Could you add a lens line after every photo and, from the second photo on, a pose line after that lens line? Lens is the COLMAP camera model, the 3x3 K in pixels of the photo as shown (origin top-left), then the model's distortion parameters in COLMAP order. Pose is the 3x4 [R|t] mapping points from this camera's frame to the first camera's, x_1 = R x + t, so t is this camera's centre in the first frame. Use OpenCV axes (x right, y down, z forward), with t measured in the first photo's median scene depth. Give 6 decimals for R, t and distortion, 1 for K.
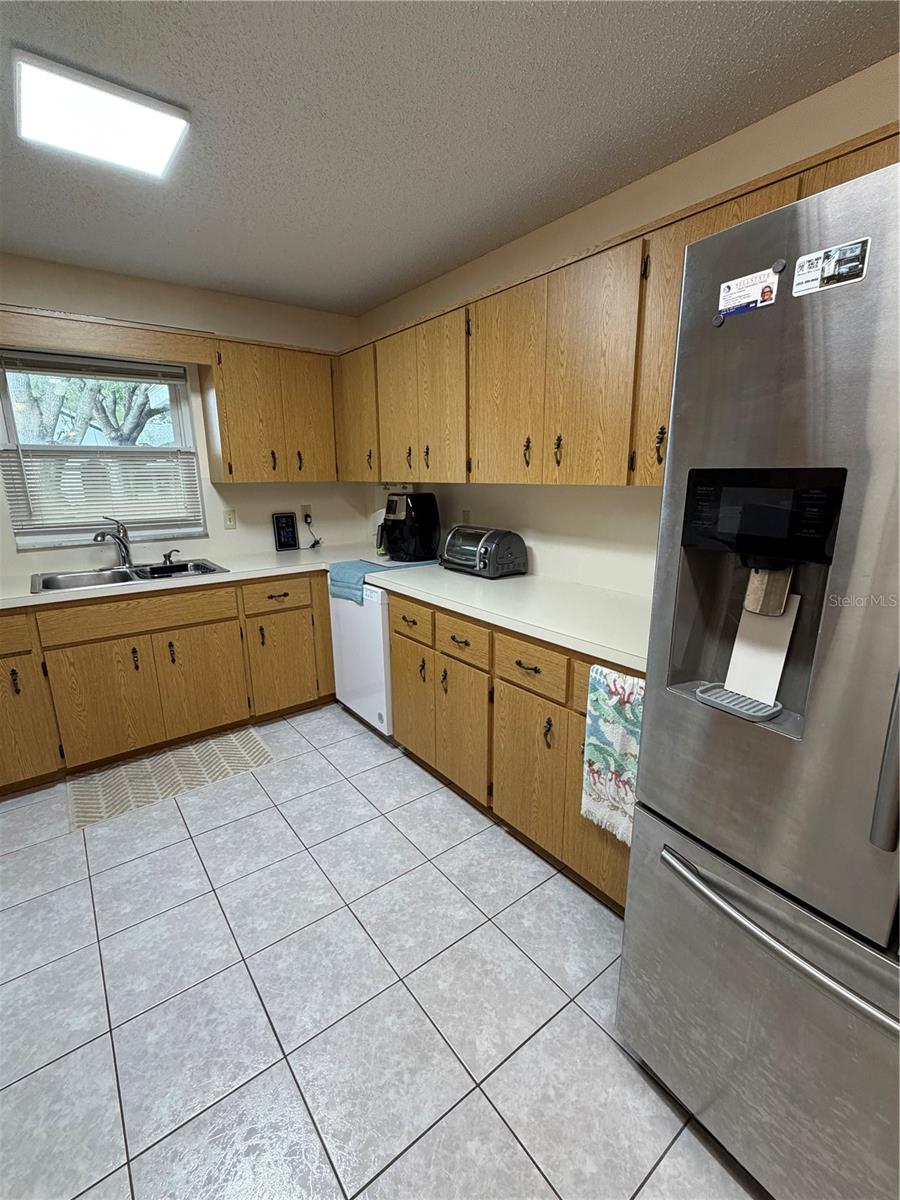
lens RADIAL K [[529.1, 0, 450.0], [0, 529.1, 600.0], [0, 0, 1]] dist [0.000974, -0.000330]
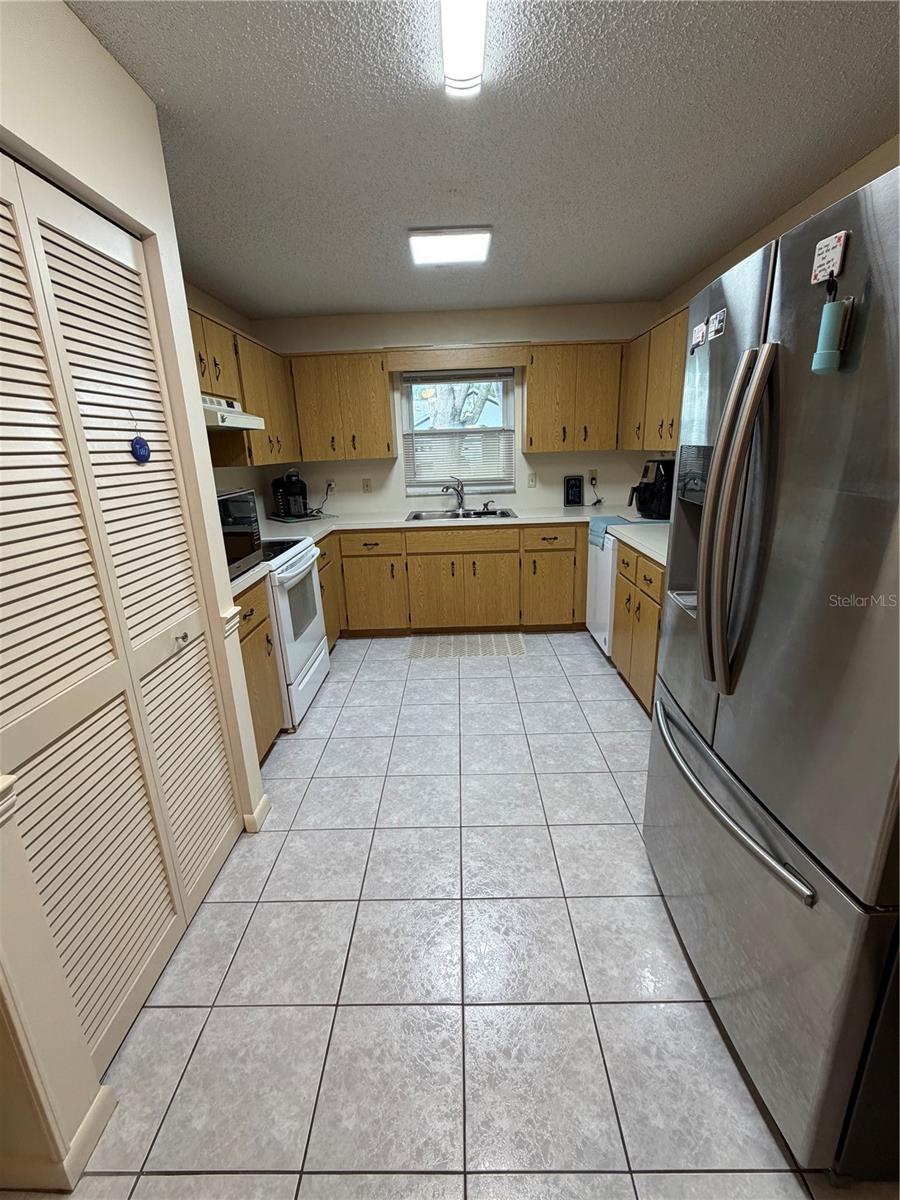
lens RADIAL K [[529.1, 0, 450.0], [0, 529.1, 600.0], [0, 0, 1]] dist [0.000974, -0.000330]
pose [[0.786507, 0.155585, -0.597662, 0.305979], [-0.117952, 0.987775, 0.101918, 0.039609], [0.606212, -0.009664, 0.795244, -0.216557]]
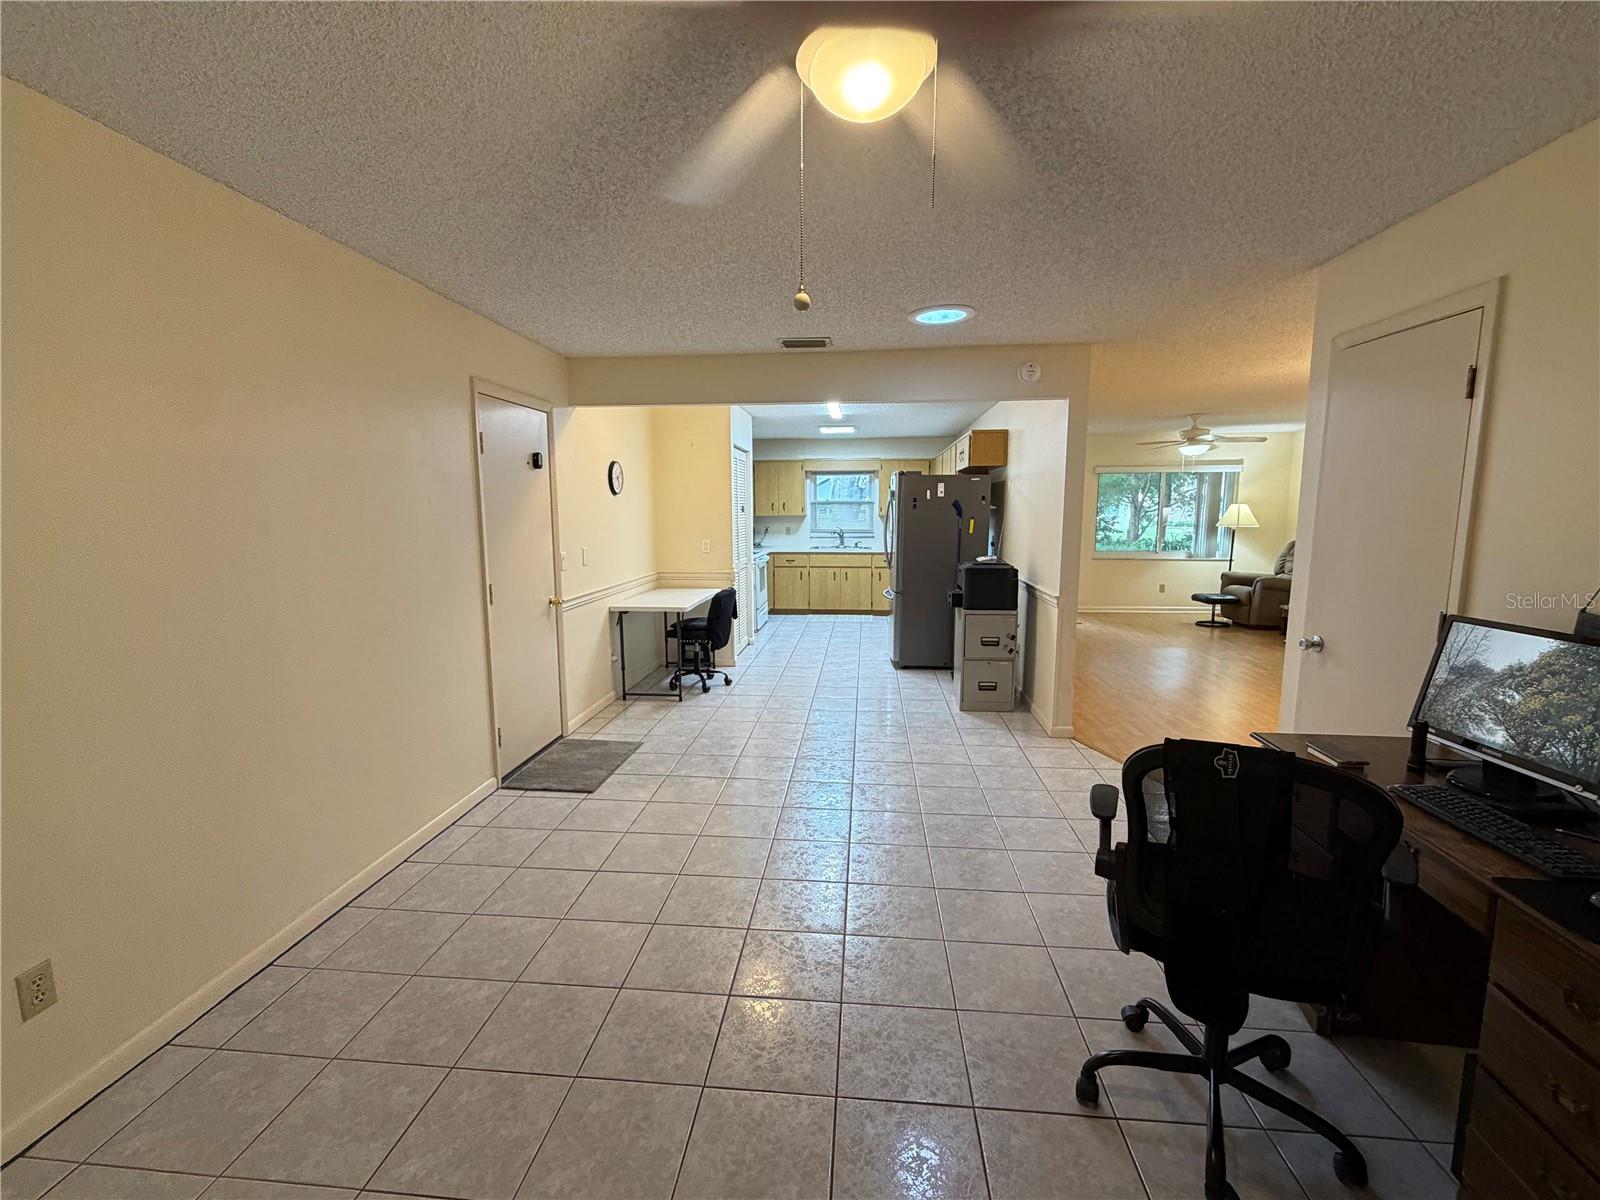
lens RADIAL K [[705.1, 0, 791.2], [0, 705.1, 606.8], [0, 0, 1]] dist [0.000019, -0.000084]
pose [[0.733508, 0.088877, -0.673845, 1.571758], [-0.165823, 0.984856, -0.050607, 0.445623], [0.659143, 0.148860, 0.737137, -1.672110]]
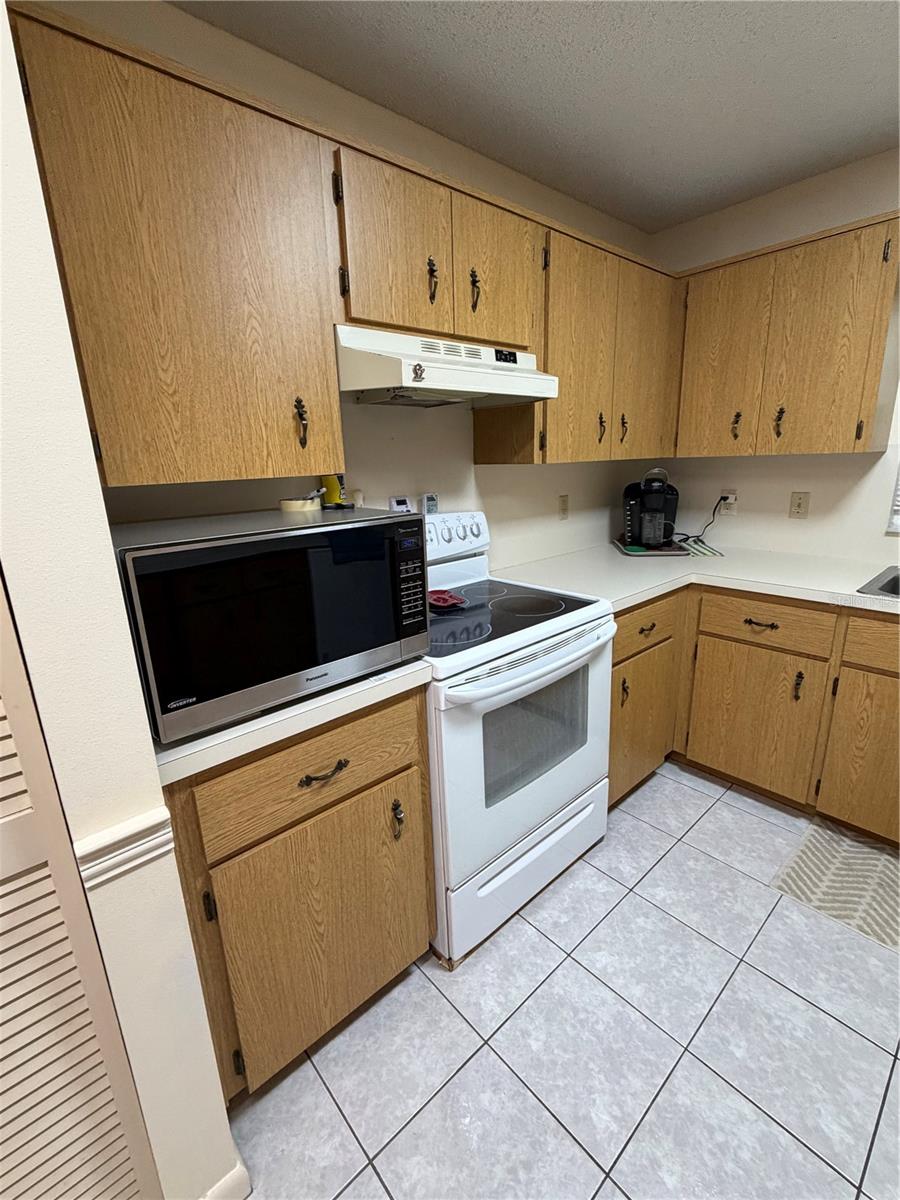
lens RADIAL K [[528.8, 0, 446.4], [0, 528.8, 595.8], [0, 0, 1]] dist [0.000019, -0.000084]
pose [[0.072793, 0.264769, -0.961561, -0.070469], [-0.206831, 0.947166, 0.245147, -0.058252], [0.975665, 0.181035, 0.123710, 0.256537]]
